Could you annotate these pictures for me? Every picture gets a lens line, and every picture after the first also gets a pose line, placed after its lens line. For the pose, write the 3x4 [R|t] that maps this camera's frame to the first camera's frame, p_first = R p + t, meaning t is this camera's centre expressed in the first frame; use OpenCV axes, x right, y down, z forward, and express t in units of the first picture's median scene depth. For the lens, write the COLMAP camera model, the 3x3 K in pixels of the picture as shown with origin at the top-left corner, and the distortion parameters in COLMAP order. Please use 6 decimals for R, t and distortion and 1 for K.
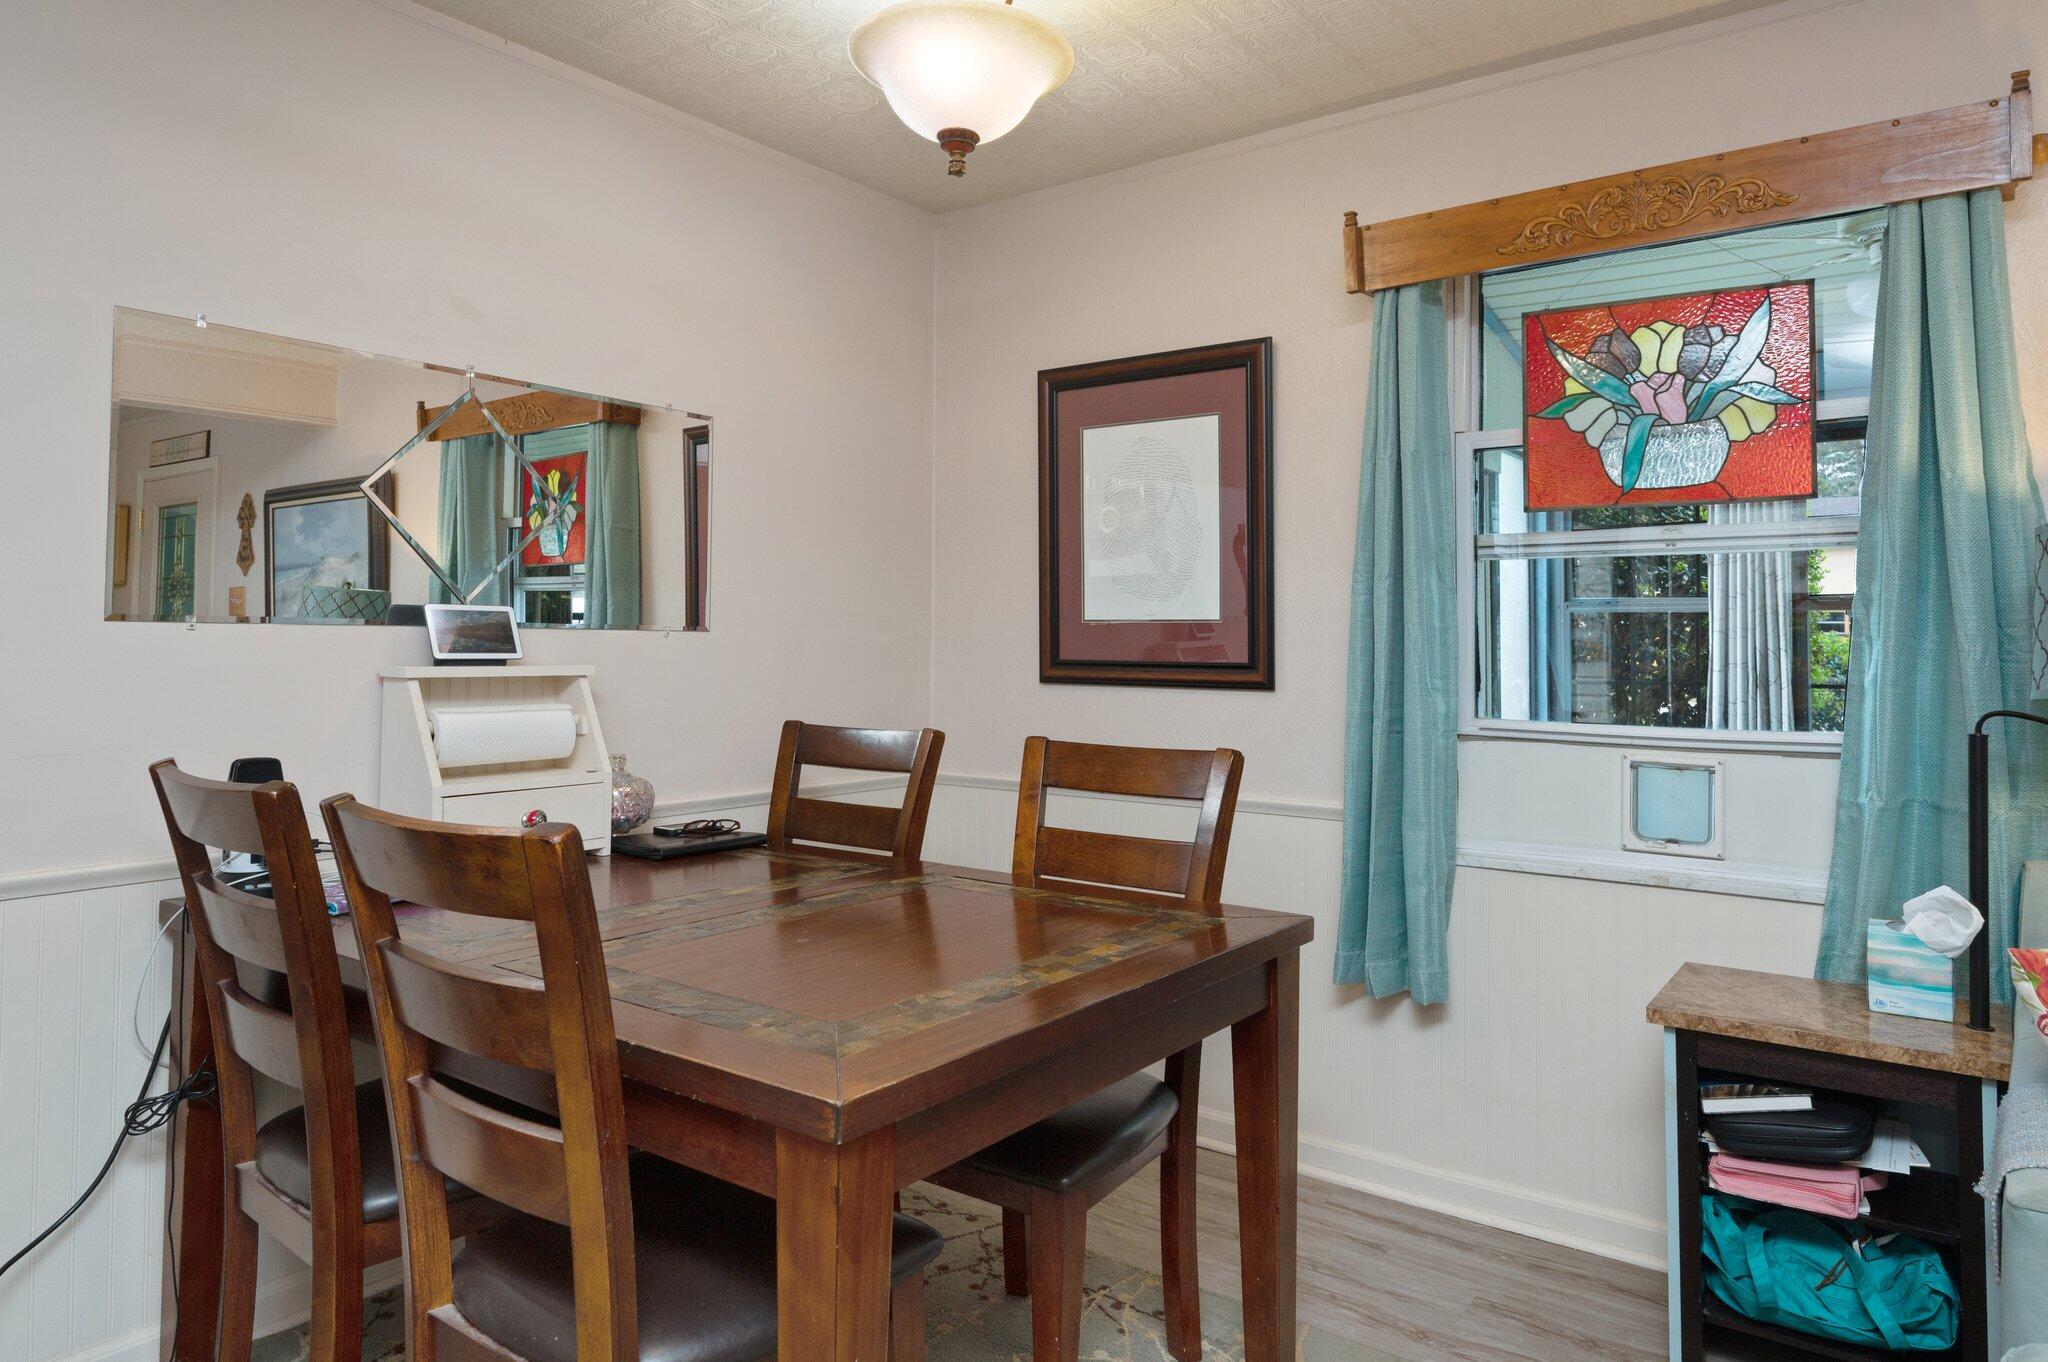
lens RADIAL K [[1229.7, 0, 1027.1], [0, 1229.7, 621.9], [0, 0, 1]] dist [0.004310, 0.001209]
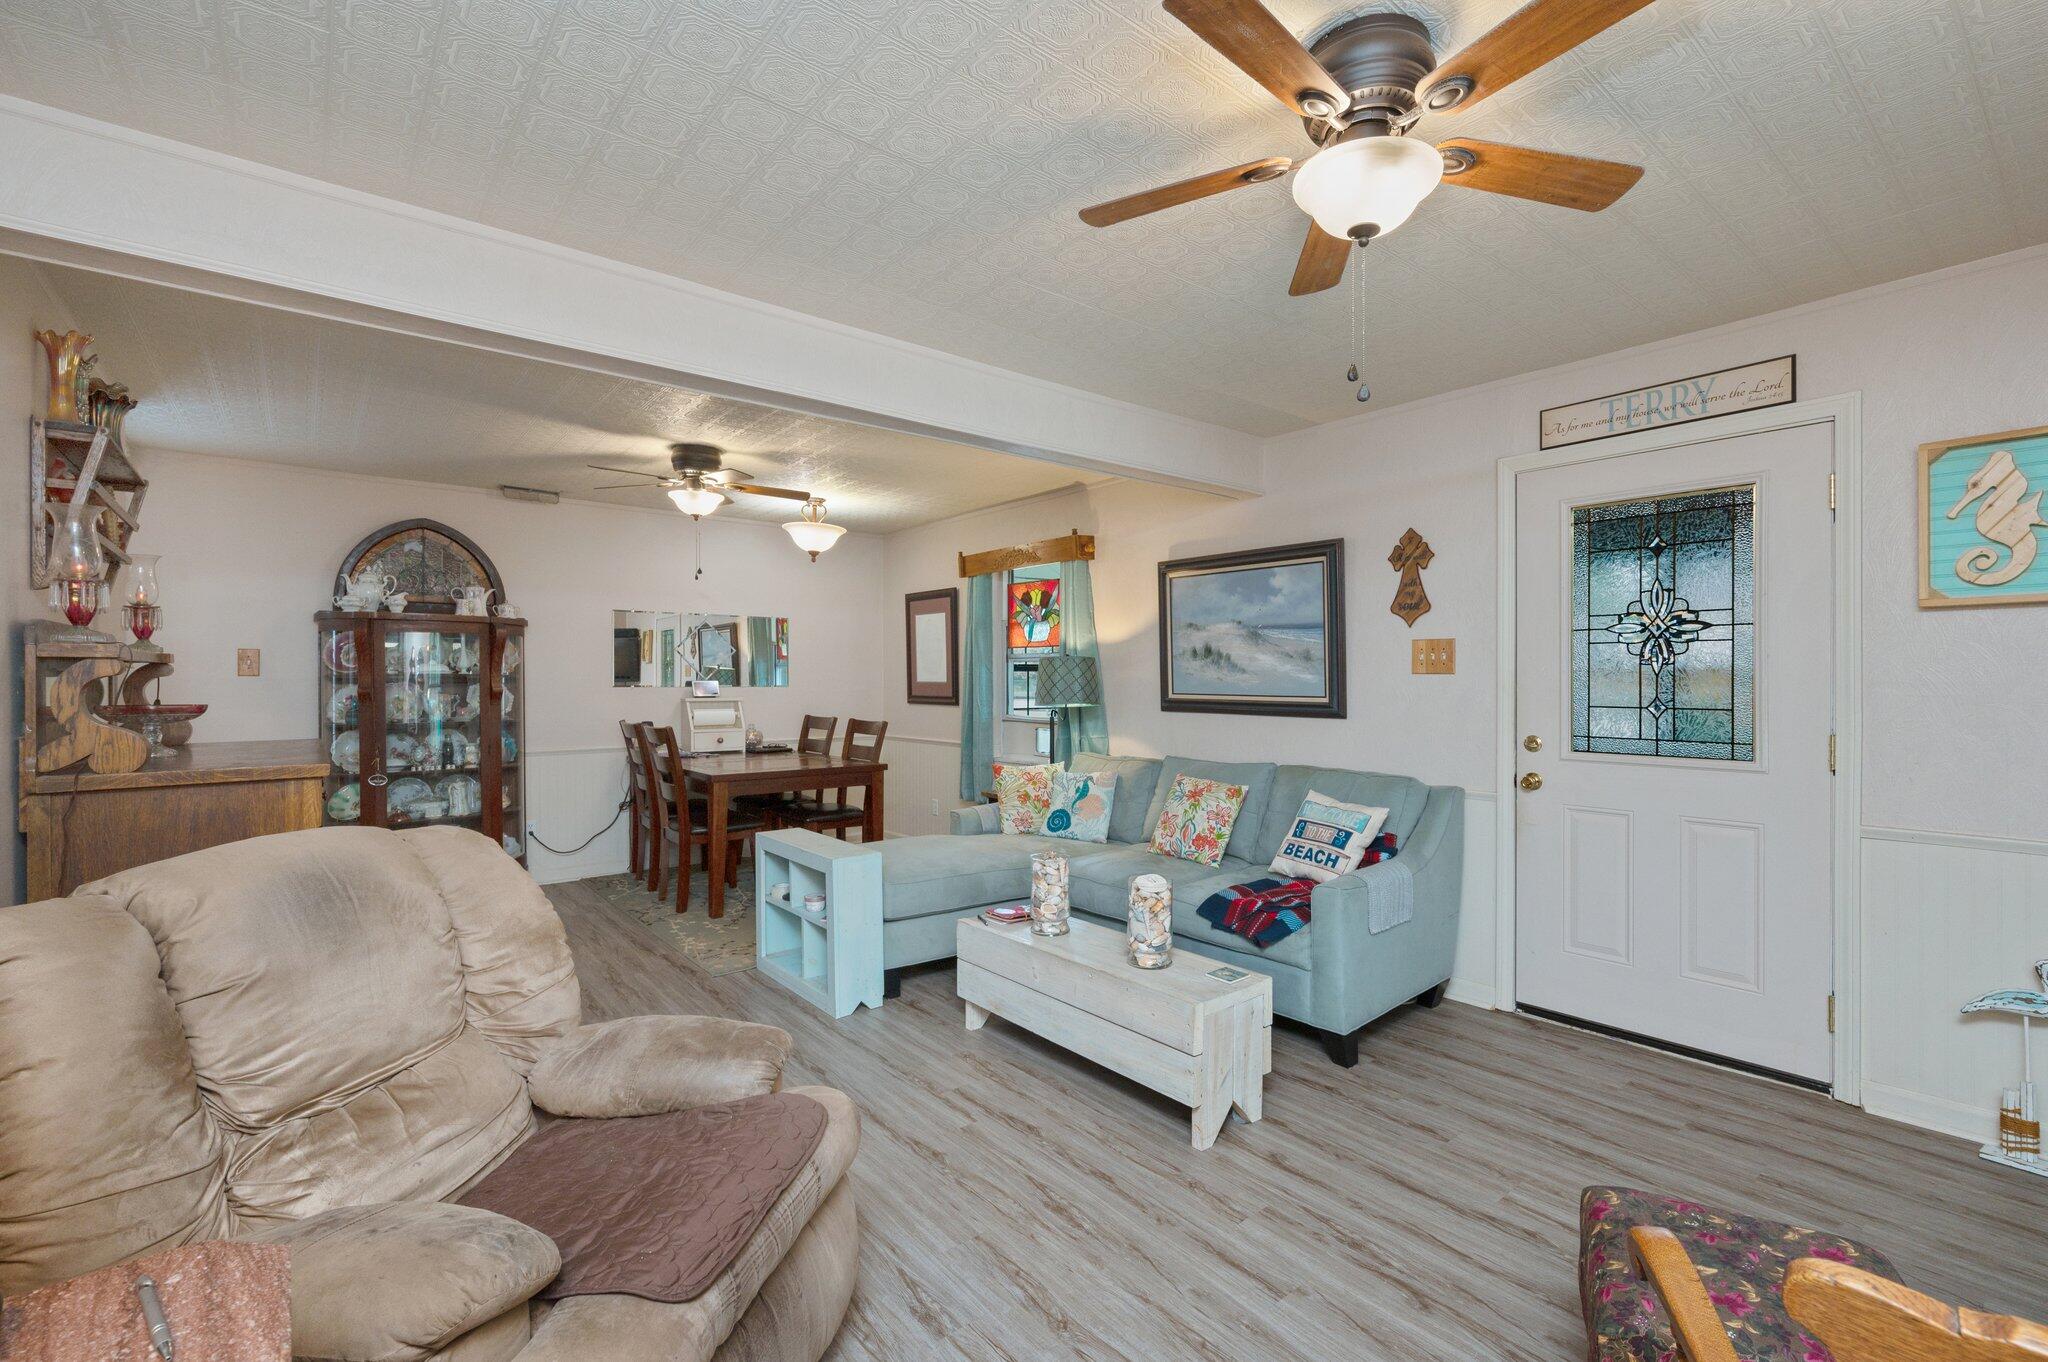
lens RADIAL K [[900.1, 0, 1024.8], [0, 900.1, 682.2], [0, 0, 1]] dist [0.034132, 0.000120]
pose [[0.964605, -0.003360, -0.263679, 0.901370], [0.006072, 0.999937, 0.009470, -0.021268], [0.263630, -0.010736, 0.964564, -1.020981]]
